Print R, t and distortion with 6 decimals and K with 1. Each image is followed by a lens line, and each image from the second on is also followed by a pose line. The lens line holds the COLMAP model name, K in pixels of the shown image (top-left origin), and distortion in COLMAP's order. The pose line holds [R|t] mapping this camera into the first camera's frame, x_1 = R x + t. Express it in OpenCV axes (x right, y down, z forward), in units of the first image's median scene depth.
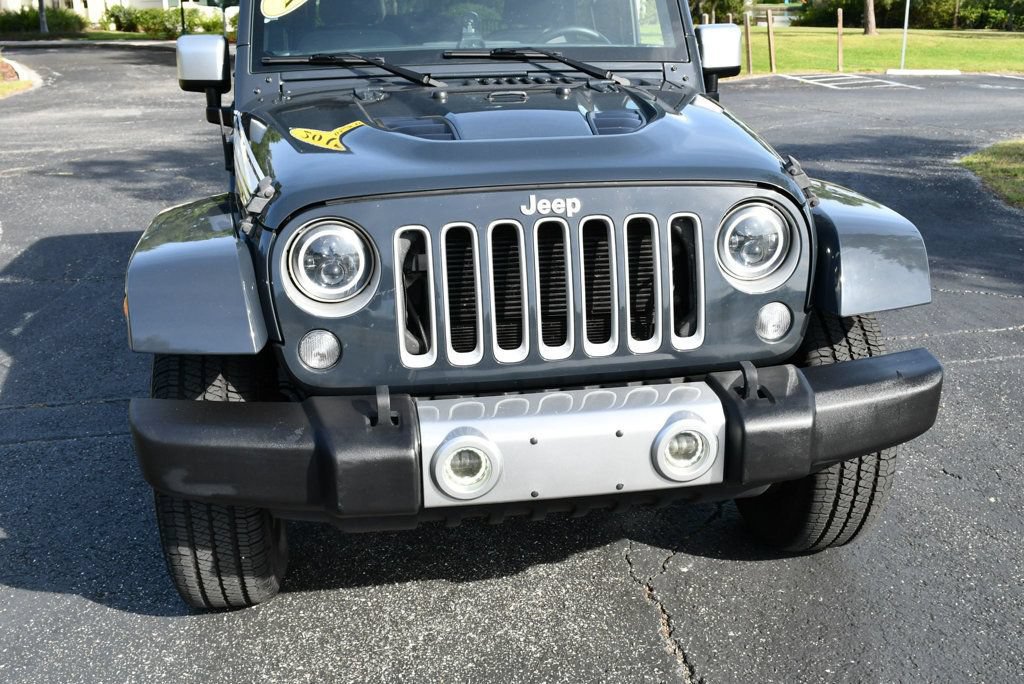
lens RADIAL K [[1076.5, 0, 509.0], [0, 1076.5, 338.5], [0, 0, 1]] dist [-0.079922, 0.000000]
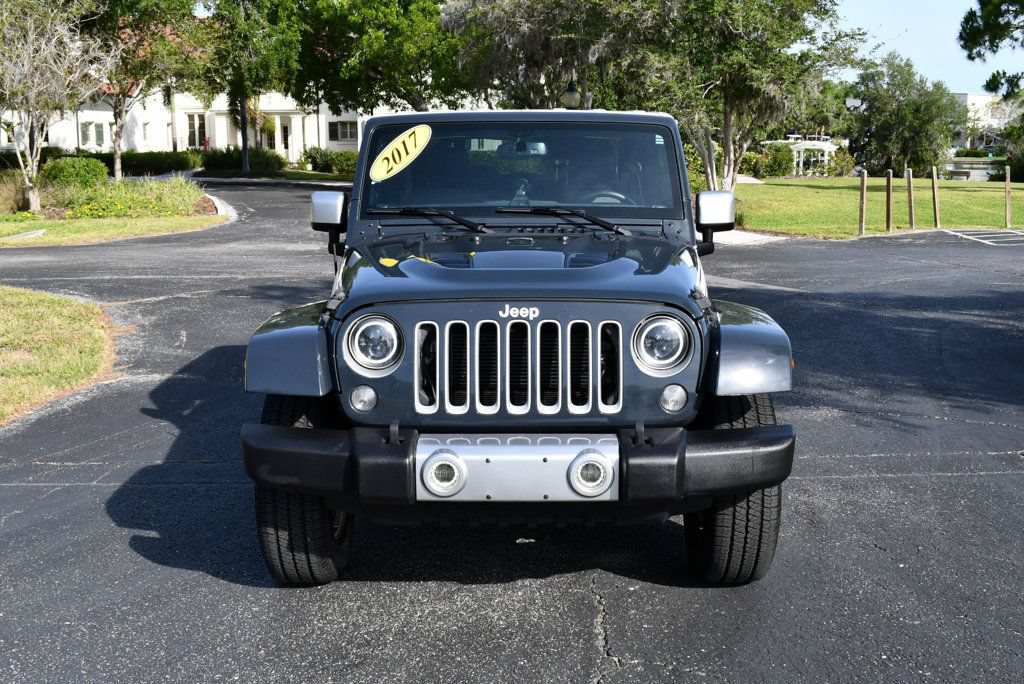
lens RADIAL K [[1101.6, 0, 510.9], [0, 1101.6, 338.7], [0, 0, 1]] dist [-0.078373, 0.000000]
pose [[0.985860, 0.040663, -0.162561, 0.261133], [-0.062127, 0.989668, -0.129218, 0.106918], [0.155627, 0.137490, 0.978201, -0.479125]]
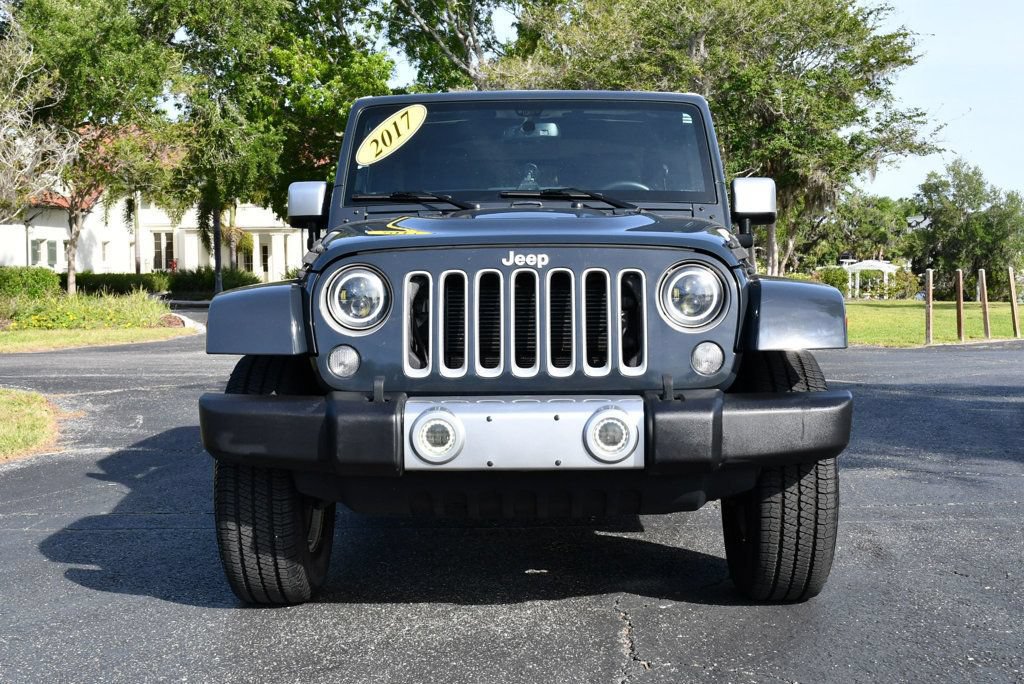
lens RADIAL K [[1277.6, 0, 511.5], [0, 1277.6, 340.6], [0, 0, 1]] dist [-0.066956, 0.000000]
pose [[0.984367, 0.016103, -0.175390, 0.274377], [-0.059934, 0.967010, -0.247589, 0.330620], [0.165617, 0.254230, 0.952858, -0.423313]]
